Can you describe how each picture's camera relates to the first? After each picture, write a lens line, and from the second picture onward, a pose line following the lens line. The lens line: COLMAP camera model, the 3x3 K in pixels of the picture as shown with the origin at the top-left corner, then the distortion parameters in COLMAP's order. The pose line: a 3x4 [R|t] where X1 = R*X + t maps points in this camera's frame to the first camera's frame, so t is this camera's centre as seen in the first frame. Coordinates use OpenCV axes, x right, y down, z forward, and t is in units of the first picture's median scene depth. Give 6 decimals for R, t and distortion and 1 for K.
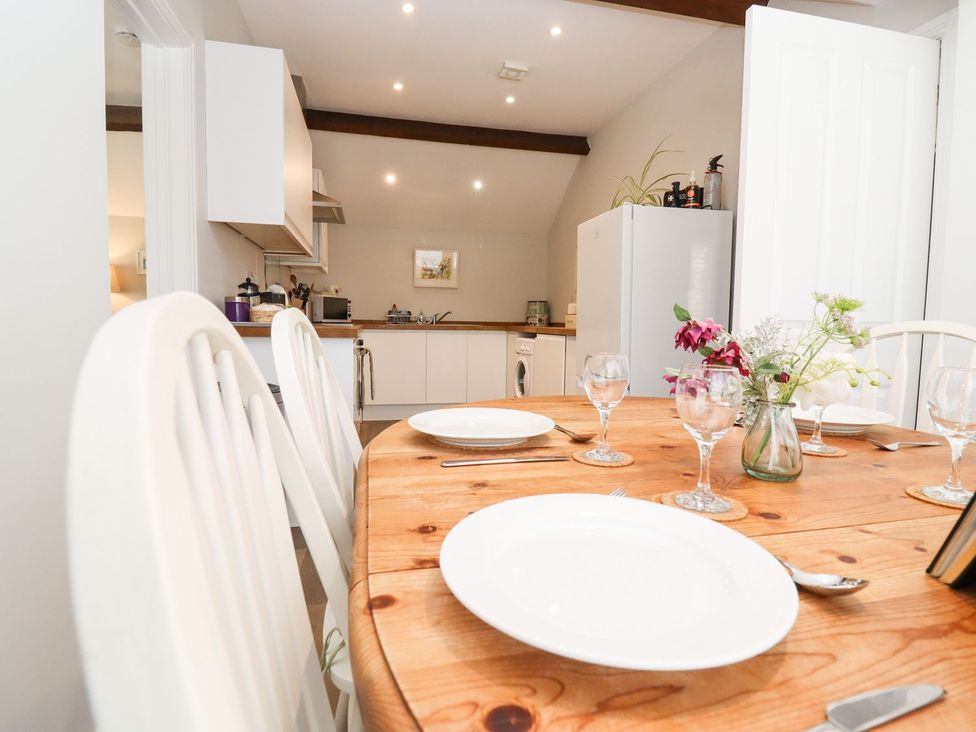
lens RADIAL K [[507.2, 0, 488.0], [0, 507.2, 366.0], [0, 0, 1]] dist [0.004140, -0.018699]
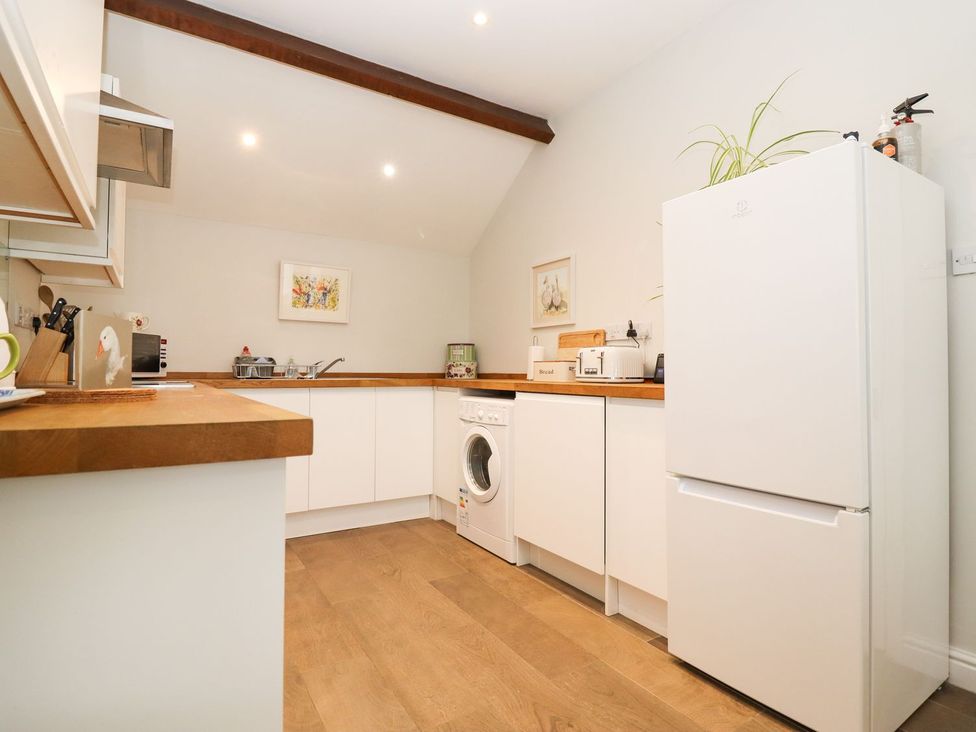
lens RADIAL K [[507.2, 0, 488.0], [0, 507.2, 366.0], [0, 0, 1]] dist [0.004140, -0.018699]
pose [[0.941886, -0.007013, 0.335858, -0.119563], [0.039137, 0.995265, -0.088974, -0.033285], [-0.333644, 0.096948, 0.937701, 0.340228]]
